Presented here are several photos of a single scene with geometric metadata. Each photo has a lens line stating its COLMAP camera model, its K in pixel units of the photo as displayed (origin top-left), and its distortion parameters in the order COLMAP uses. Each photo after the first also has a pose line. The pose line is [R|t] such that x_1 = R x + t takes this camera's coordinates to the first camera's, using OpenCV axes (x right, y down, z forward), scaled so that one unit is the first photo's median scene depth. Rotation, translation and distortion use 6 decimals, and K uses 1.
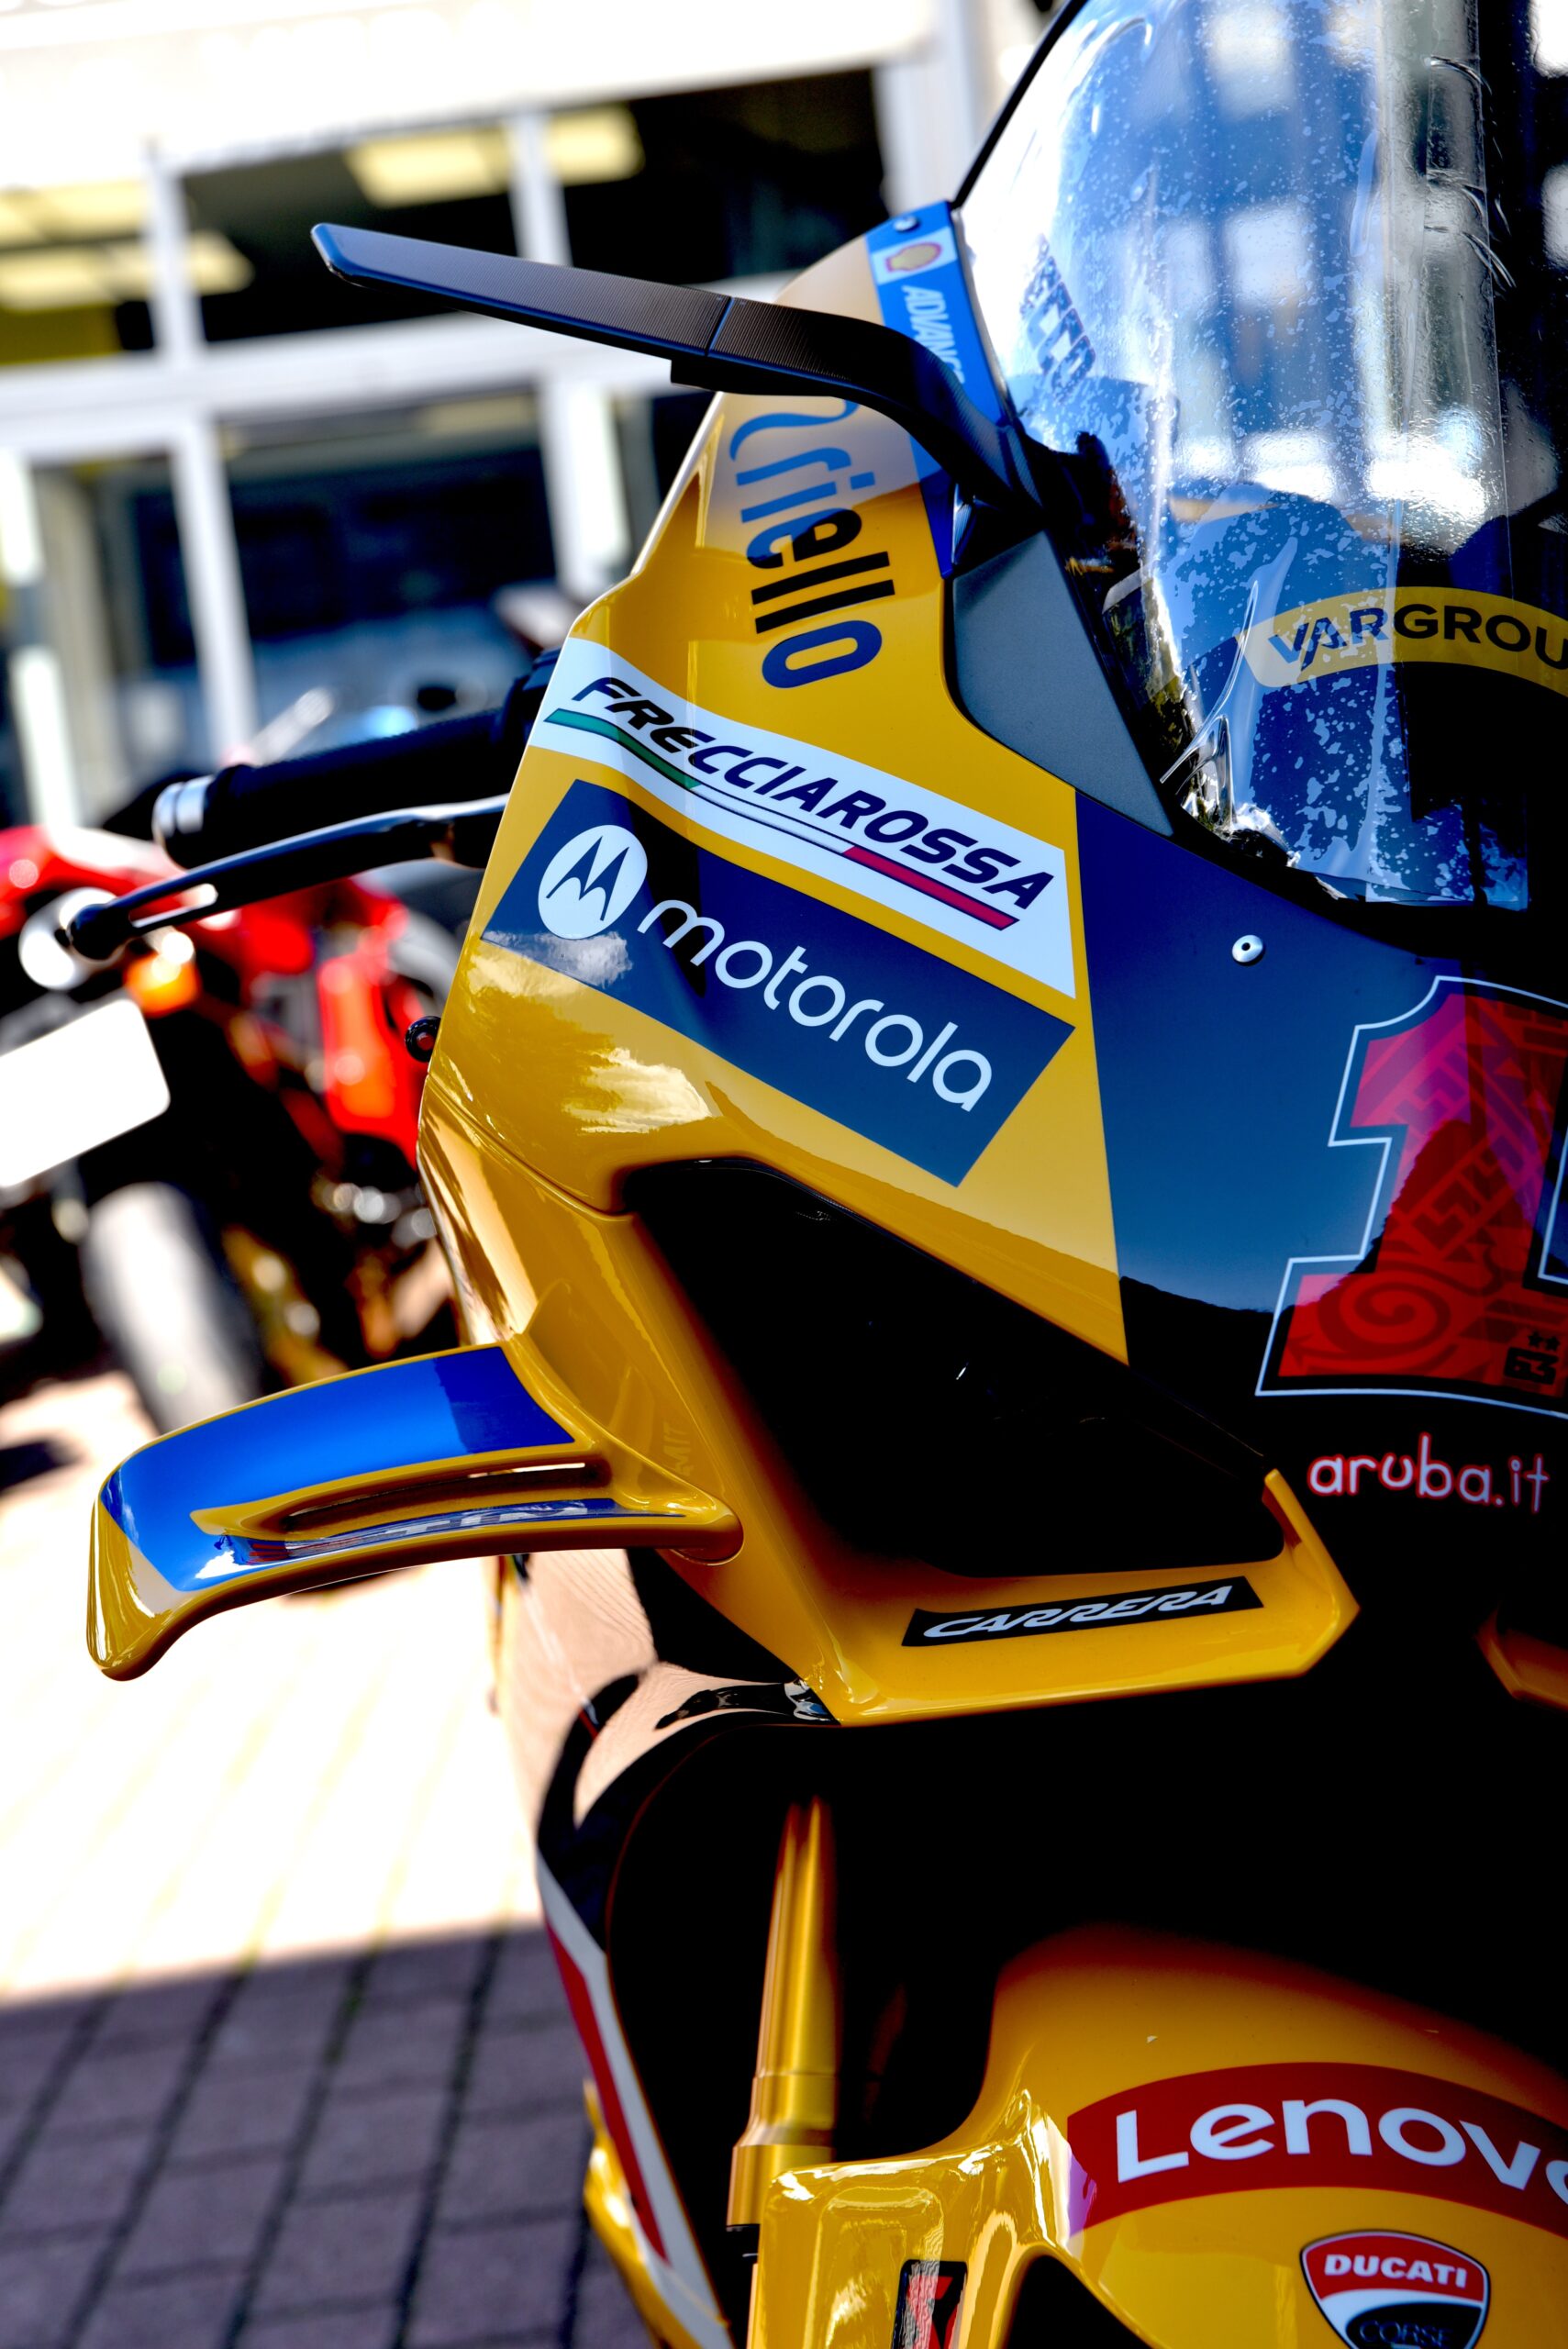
lens RADIAL K [[4600.3, 0, 784.0], [0, 4600.3, 1174.5], [0, 0, 1]] dist [0.107046, 0.105254]
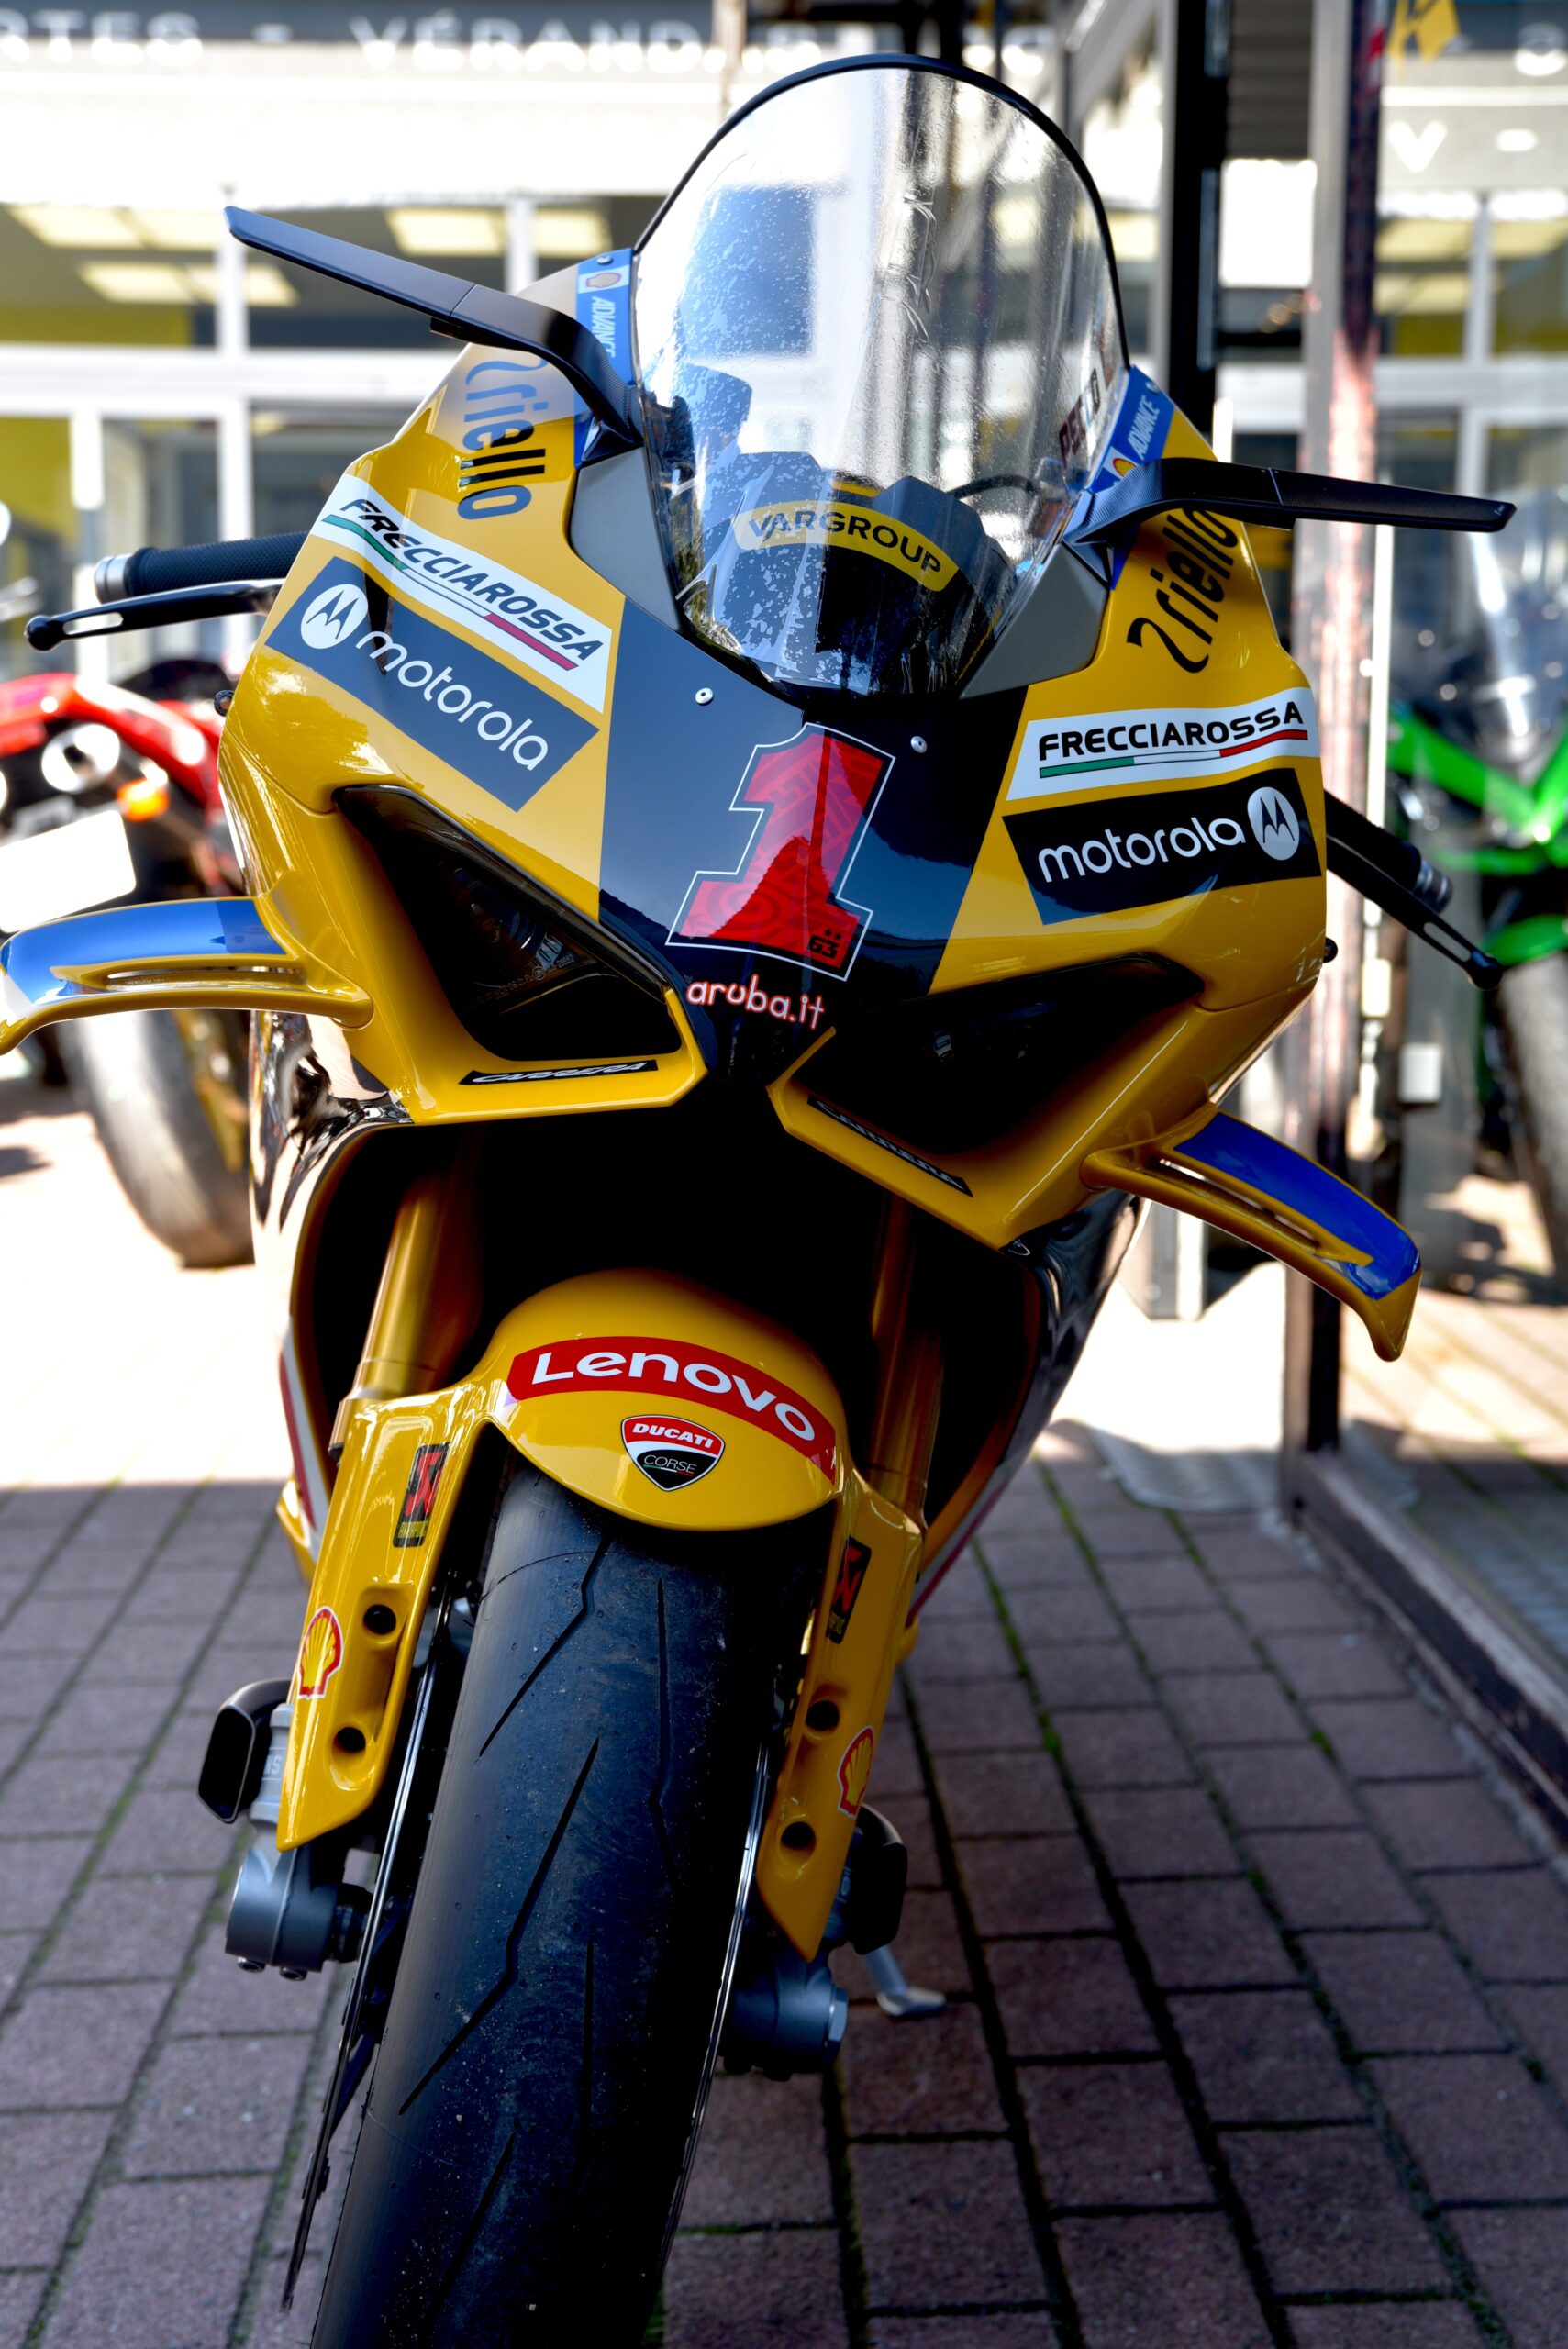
lens RADIAL K [[3442.4, 0, 784.0], [0, 3442.4, 1174.5], [0, 0, 1]] dist [-0.033120, -0.004979]
pose [[0.990810, 0.121096, 0.060255, 0.071662], [-0.123701, 0.991449, 0.041559, 0.067278], [-0.054707, -0.048630, 0.997318, -0.268946]]
